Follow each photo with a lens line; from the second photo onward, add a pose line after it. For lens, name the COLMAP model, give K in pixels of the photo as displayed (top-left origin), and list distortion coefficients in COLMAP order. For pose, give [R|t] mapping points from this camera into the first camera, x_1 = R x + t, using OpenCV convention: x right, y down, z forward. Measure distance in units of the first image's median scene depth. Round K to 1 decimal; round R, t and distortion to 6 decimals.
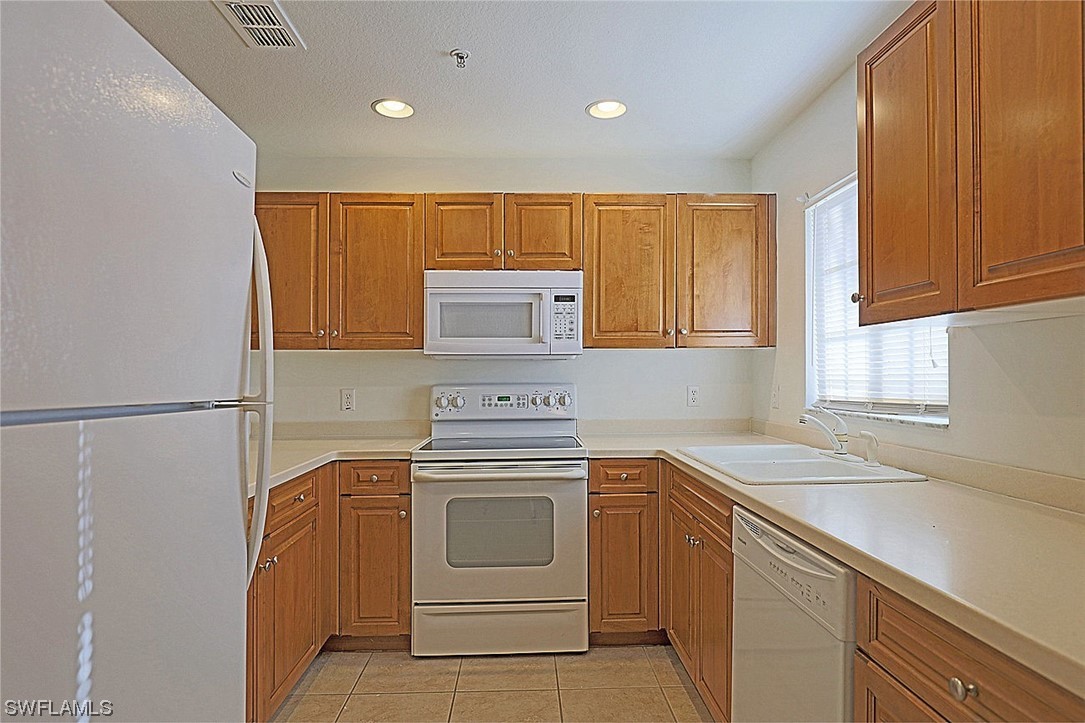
lens RADIAL K [[568.4, 0, 545.1], [0, 568.4, 353.0], [0, 0, 1]] dist [0.000271, 0.000089]
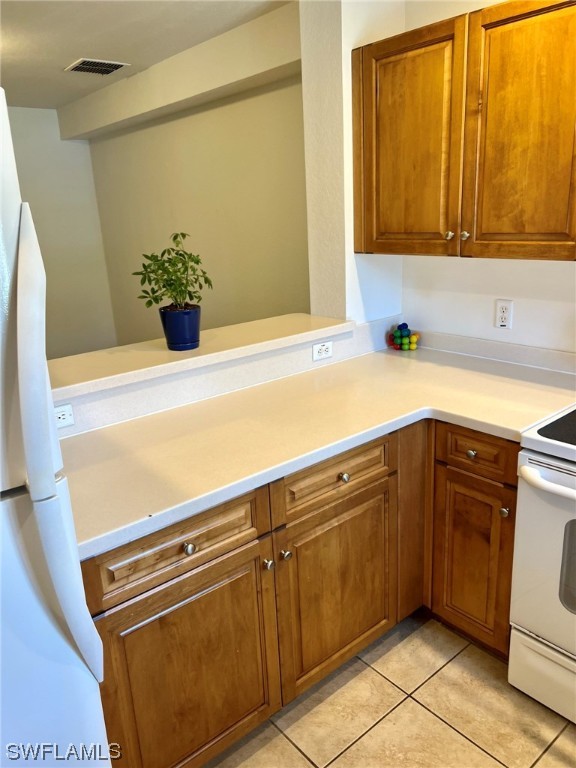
lens RADIAL K [[578.1, 0, 288.0], [0, 578.1, 384.0], [0, 0, 1]] dist [0.021509, -0.000955]
pose [[0.626241, 0.200811, -0.753324, 0.084207], [0.064650, 0.949555, 0.306864, -0.096433], [0.776945, -0.240873, 0.581667, 0.347071]]
